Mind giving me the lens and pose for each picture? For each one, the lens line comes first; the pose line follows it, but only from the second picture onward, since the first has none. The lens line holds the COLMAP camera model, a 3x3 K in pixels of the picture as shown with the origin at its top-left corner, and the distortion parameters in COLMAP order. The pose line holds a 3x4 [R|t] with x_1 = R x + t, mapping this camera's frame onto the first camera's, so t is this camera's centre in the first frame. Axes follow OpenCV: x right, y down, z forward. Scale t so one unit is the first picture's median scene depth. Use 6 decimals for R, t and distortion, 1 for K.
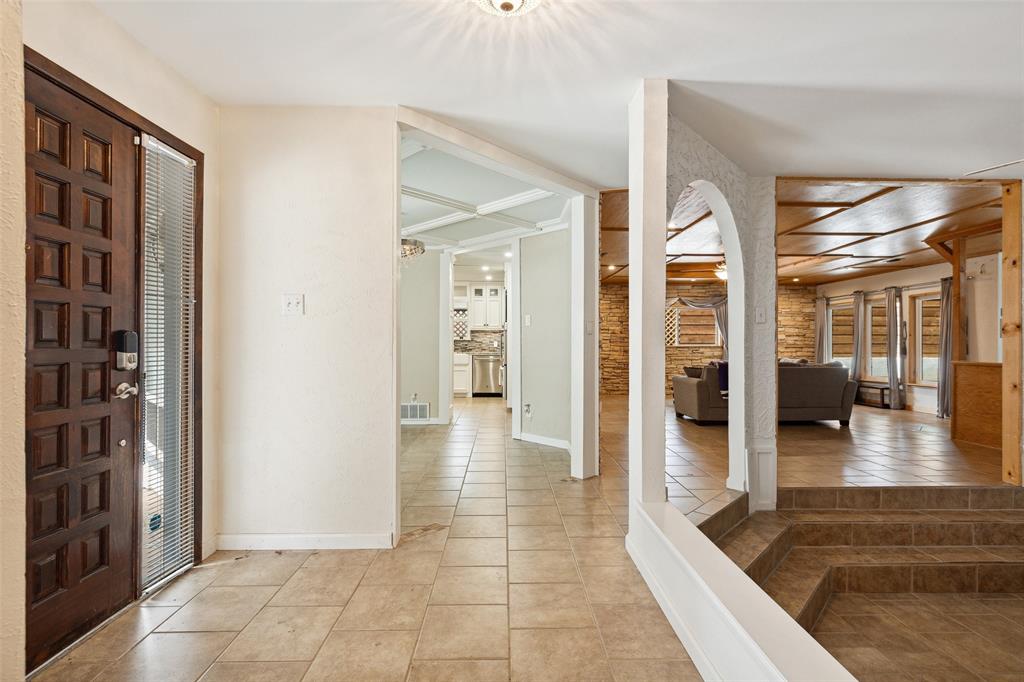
lens RADIAL K [[474.1, 0, 512.0], [0, 474.1, 342.6], [0, 0, 1]] dist [0.009899, -0.002601]
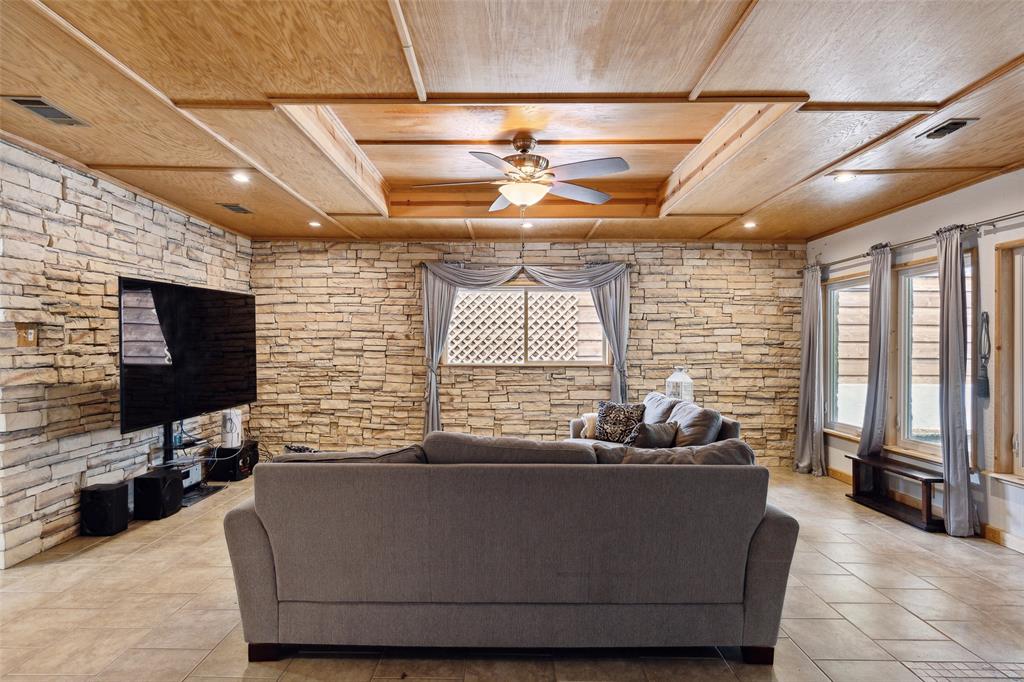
lens RADIAL K [[556.6, 0, 510.2], [0, 556.6, 346.3], [0, 0, 1]] dist [0.001262, -0.000183]
pose [[0.999491, 0.003973, -0.031660, 0.404087], [-0.003931, 0.999991, 0.001387, -0.014482], [0.031666, -0.001261, 0.999498, 0.477423]]
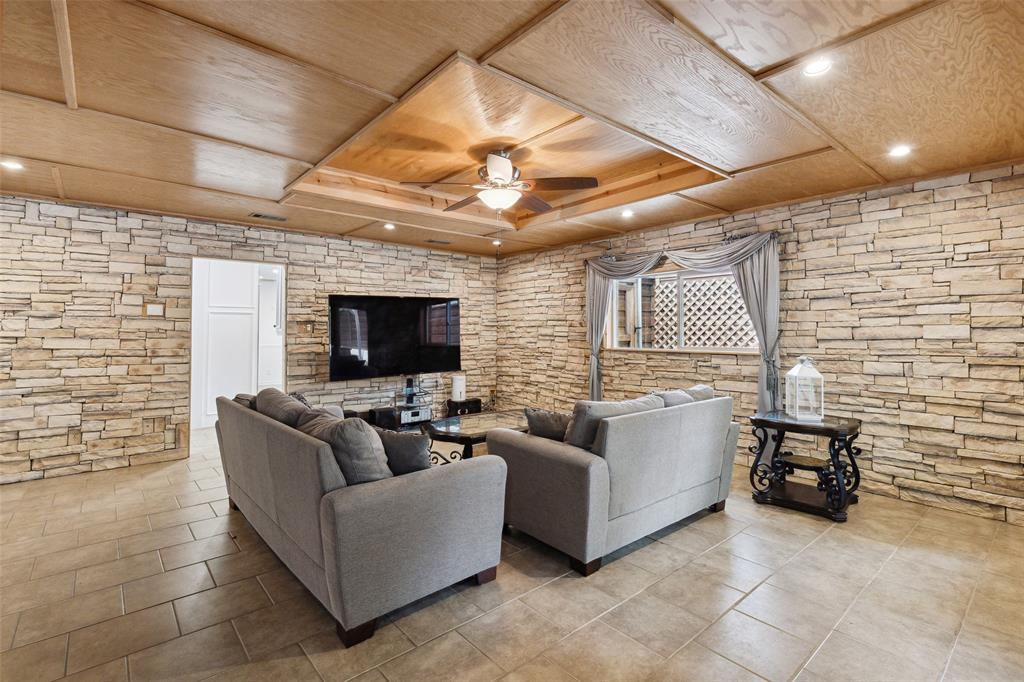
lens RADIAL K [[474.1, 0, 515.8], [0, 474.1, 322.9], [0, 0, 1]] dist [0.009899, -0.002601]
pose [[0.645470, -0.015737, -0.763623, 0.707984], [0.000964, 0.999804, -0.019790, -0.013512], [0.763785, 0.012038, 0.645359, 0.637683]]
